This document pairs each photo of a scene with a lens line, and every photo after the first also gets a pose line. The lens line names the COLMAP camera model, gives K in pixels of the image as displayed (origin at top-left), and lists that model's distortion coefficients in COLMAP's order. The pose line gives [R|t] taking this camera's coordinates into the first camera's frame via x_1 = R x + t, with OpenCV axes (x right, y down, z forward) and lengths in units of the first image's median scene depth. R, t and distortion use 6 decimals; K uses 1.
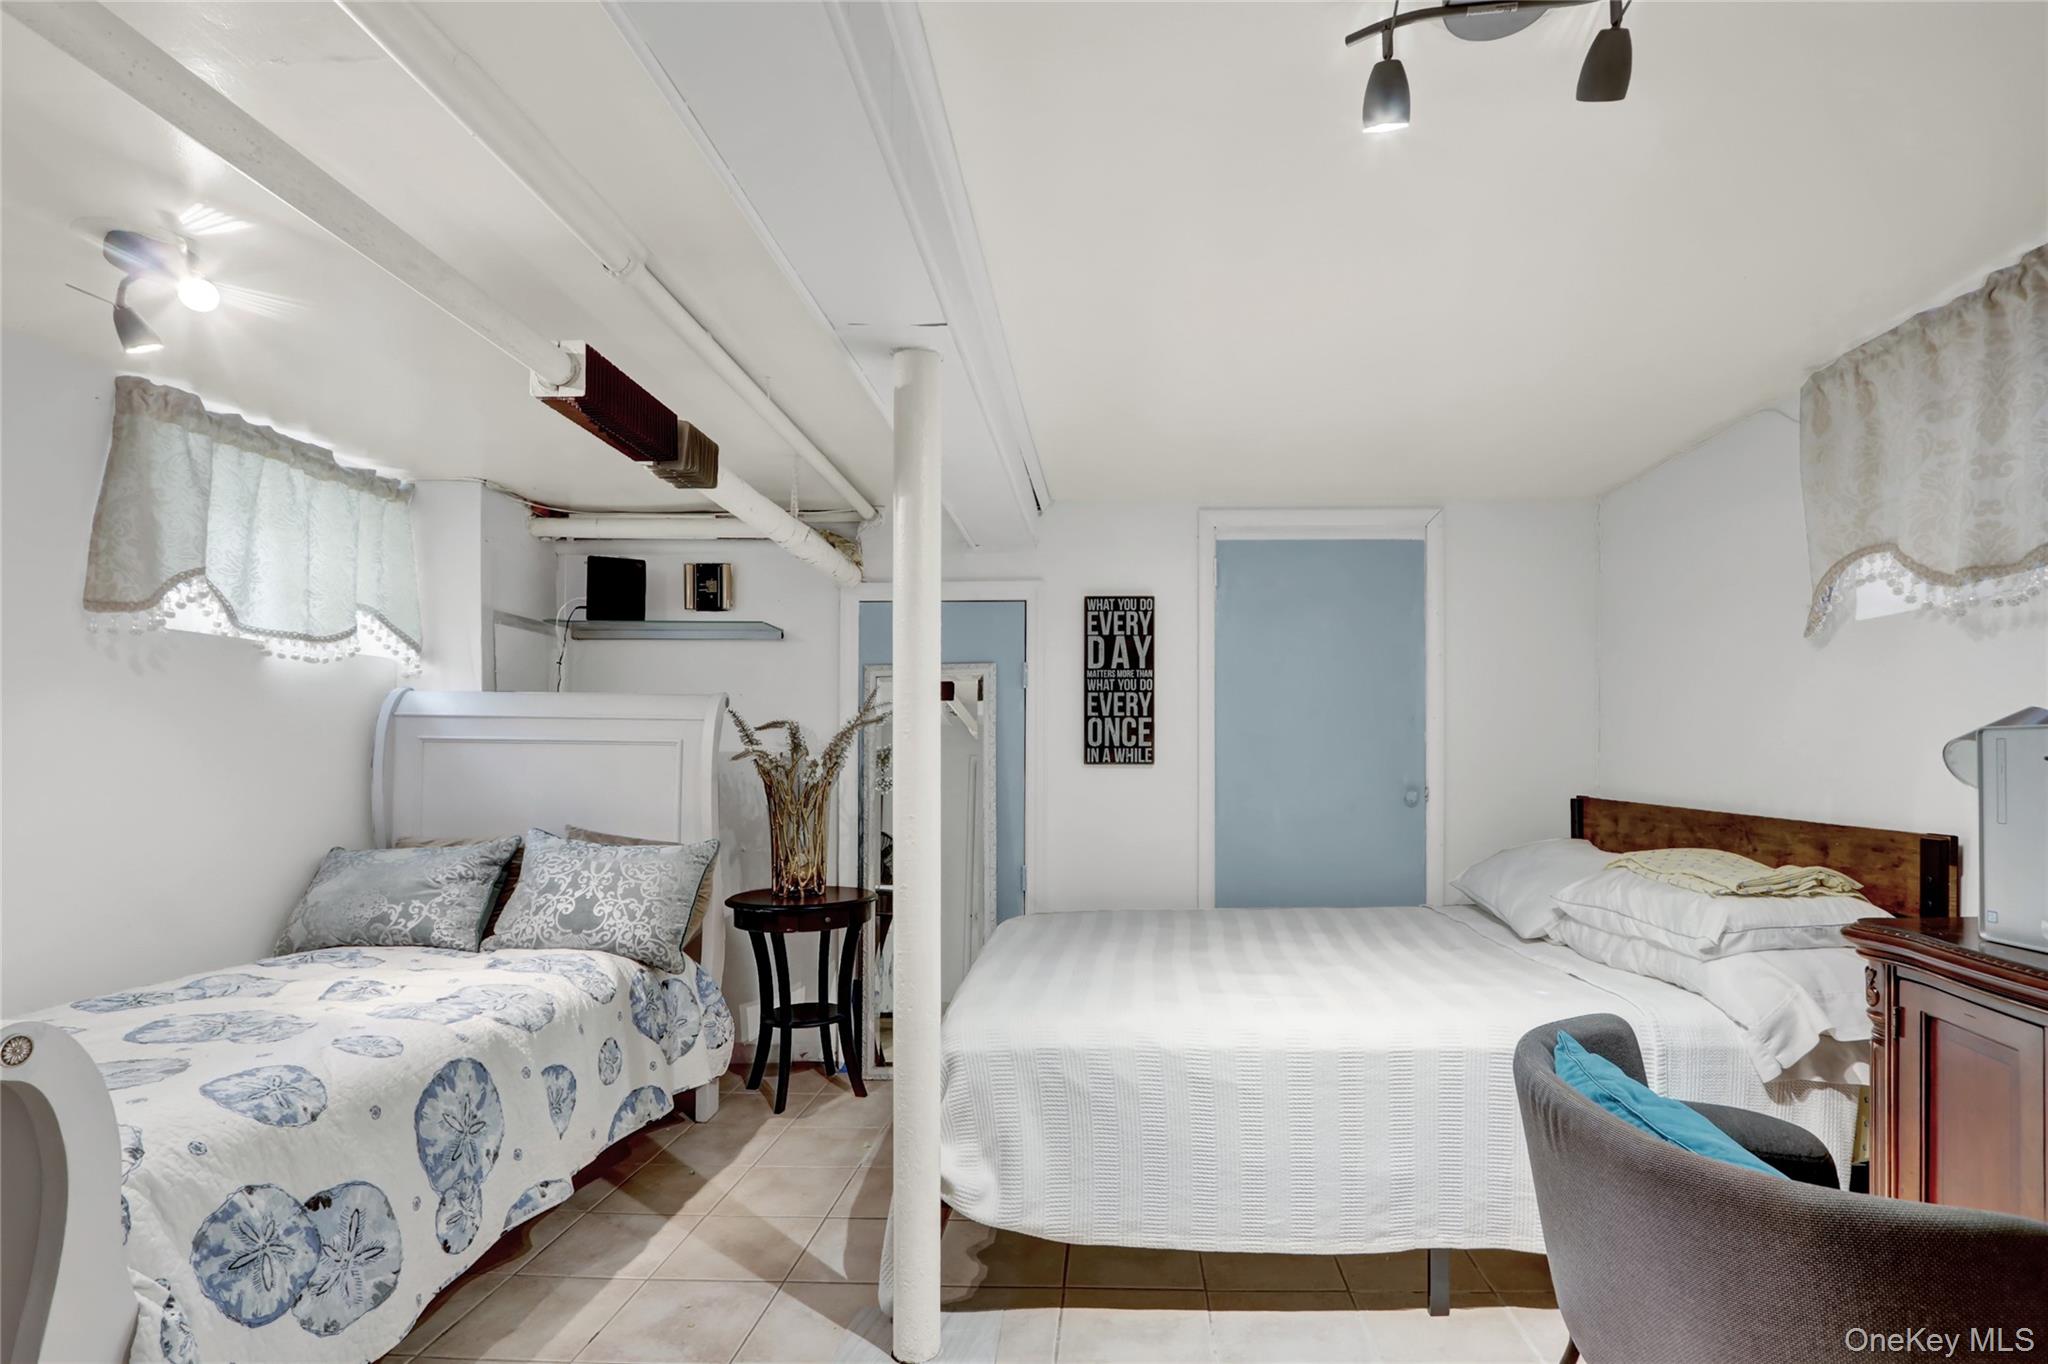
lens RADIAL K [[960.0, 0, 1092.8], [0, 960.0, 749.0], [0, 0, 1]] dist [-0.018611, 0.001773]
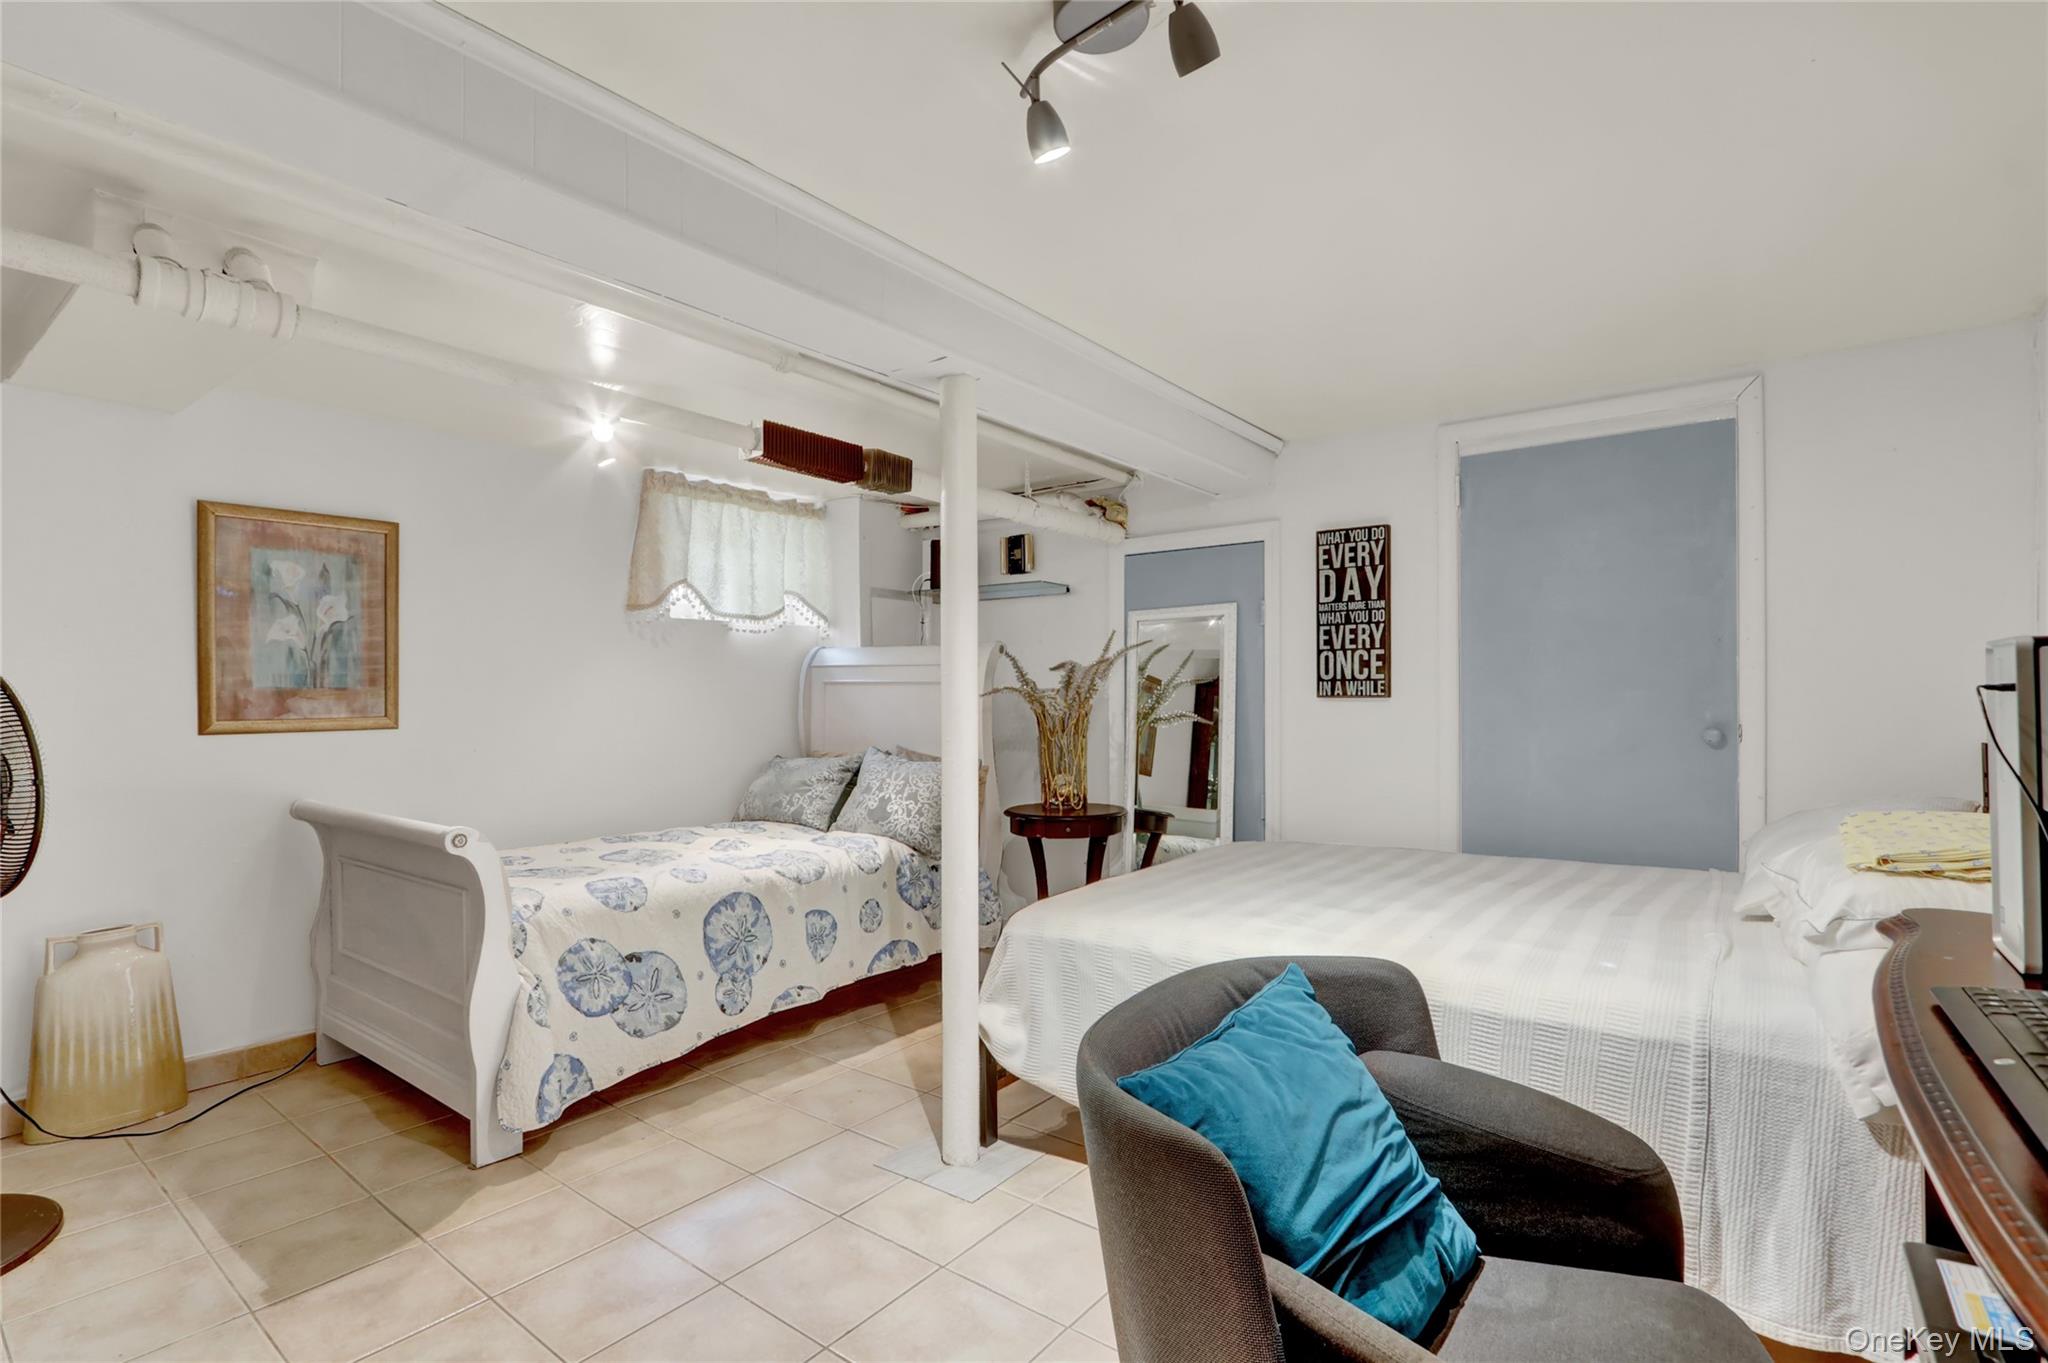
lens RADIAL K [[960.0, 0, 1037.3], [0, 960.0, 685.0], [0, 0, 1]] dist [-0.018611, 0.001773]
pose [[0.814751, -0.011900, -0.579689, 0.458665], [0.013521, 0.999907, -0.001523, -0.000166], [0.579653, -0.006597, 0.814837, 0.013137]]
